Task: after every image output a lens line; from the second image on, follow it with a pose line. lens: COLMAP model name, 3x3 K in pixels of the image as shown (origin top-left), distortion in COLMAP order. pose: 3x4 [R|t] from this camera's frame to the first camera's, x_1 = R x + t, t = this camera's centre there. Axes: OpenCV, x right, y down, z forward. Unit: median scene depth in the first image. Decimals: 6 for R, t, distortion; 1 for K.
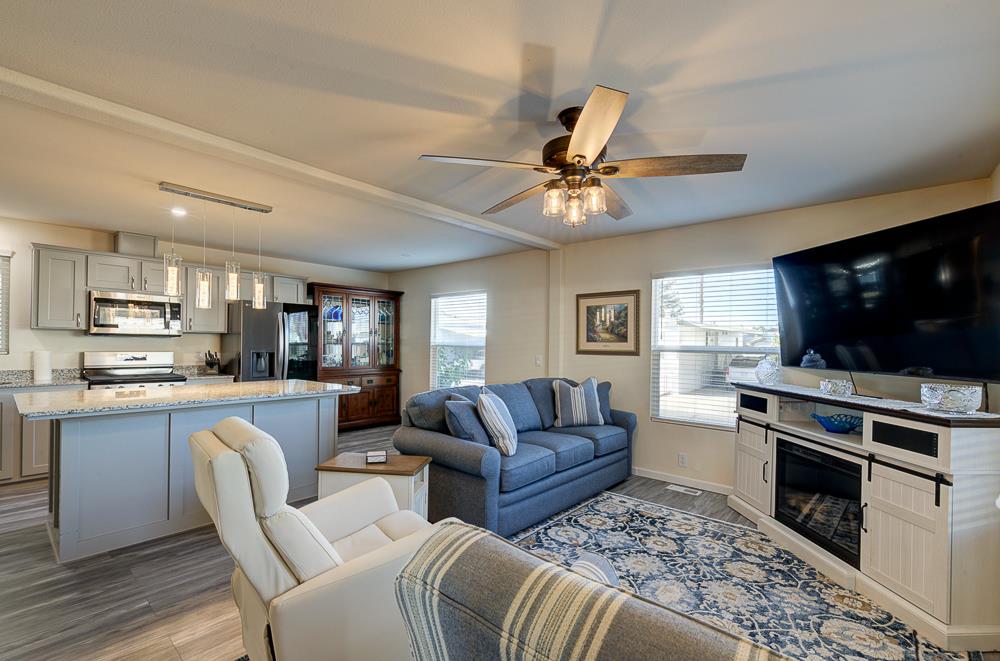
lens RADIAL K [[444.5, 0, 517.8], [0, 444.5, 345.1], [0, 0, 1]] dist [0.001239, 0.001740]
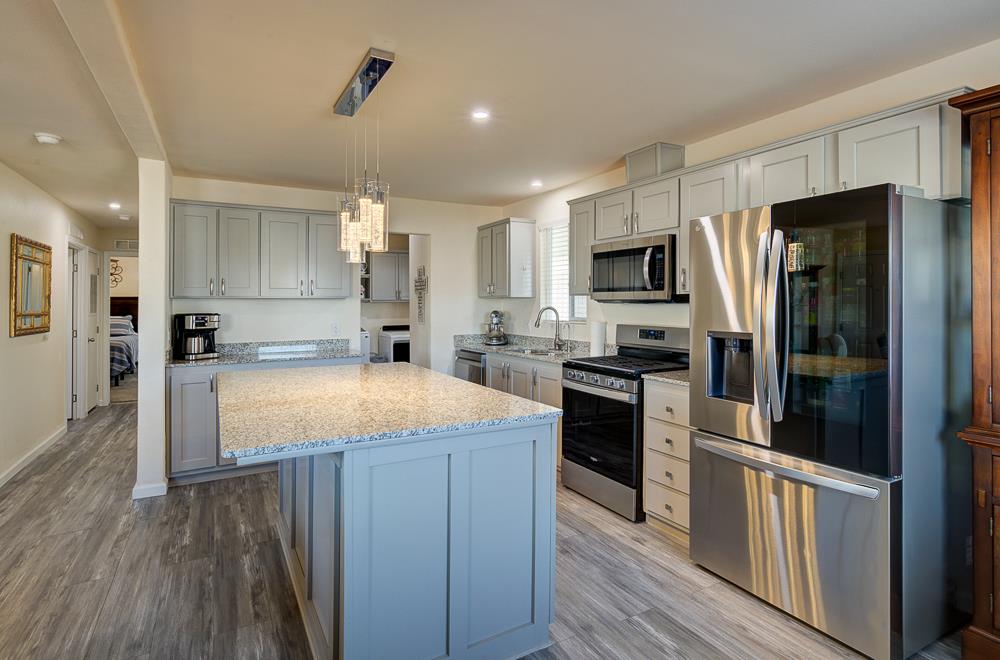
lens RADIAL K [[526.4, 0, 518.9], [0, 526.4, 301.9], [0, 0, 1]] dist [-0.018544, 0.004511]
pose [[-0.379807, -0.009770, -0.925014, -0.080892], [-0.001006, 0.999948, -0.010149, -0.017928], [0.925065, -0.002924, -0.379797, 1.563330]]
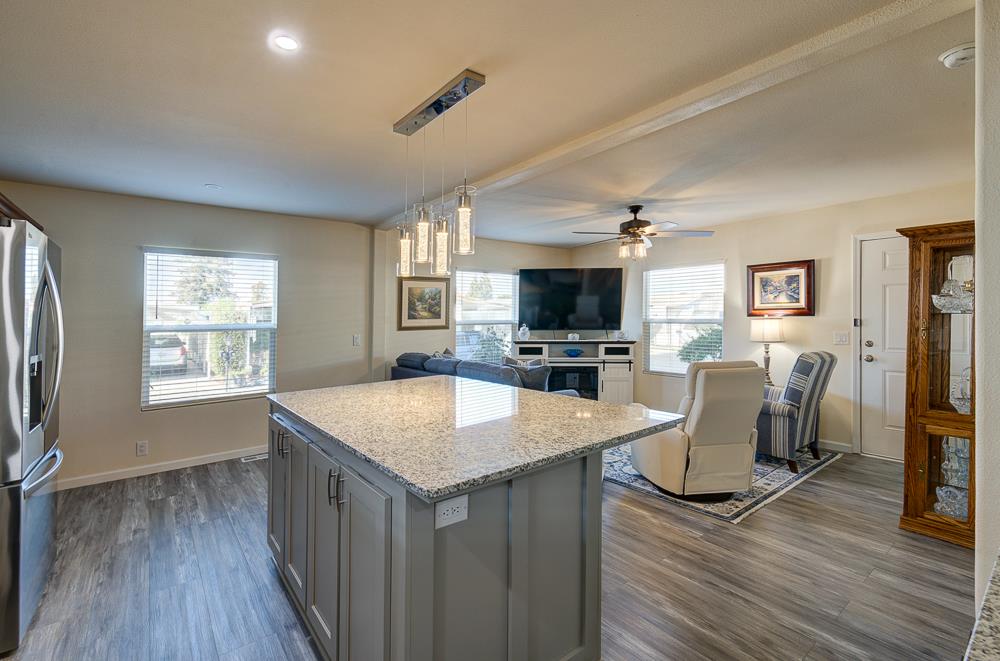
lens RADIAL K [[444.5, 0, 529.5], [0, 444.5, 336.0], [0, 0, 1]] dist [0.001239, 0.001740]
pose [[0.153320, -0.059069, 0.986410, -1.342395], [0.020563, 0.998186, 0.056578, -0.033858], [-0.987963, 0.011609, 0.154256, 0.785106]]
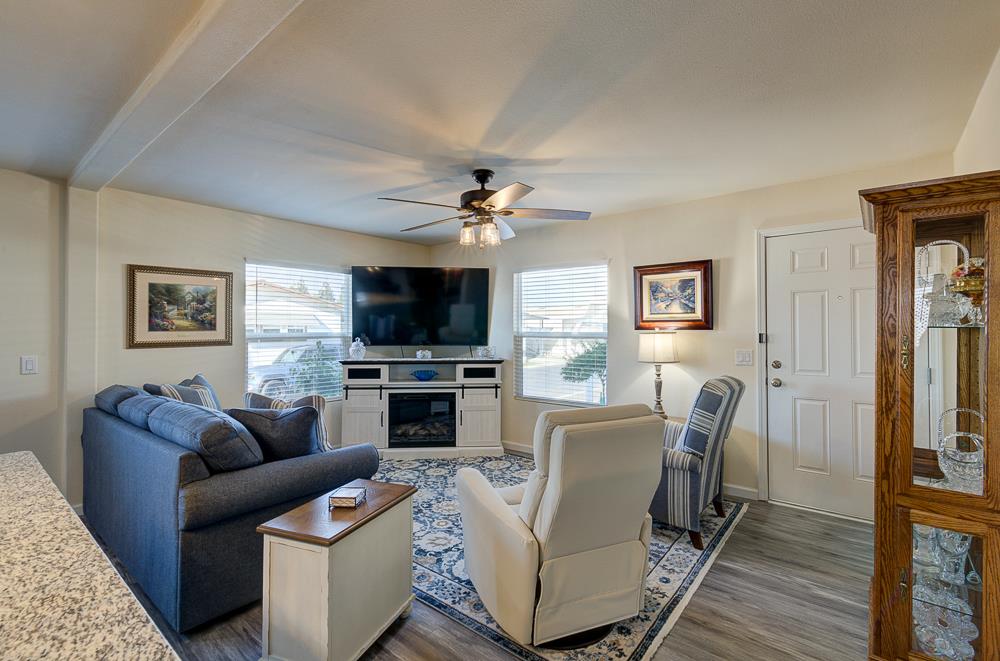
lens RADIAL K [[444.5, 0, 504.2], [0, 444.5, 338.6], [0, 0, 1]] dist [0.001239, 0.001740]
pose [[-0.017825, -0.037269, 0.999146, -0.894741], [0.010771, 0.999240, 0.037465, -0.024341], [-0.999783, 0.011429, -0.017410, 0.648668]]
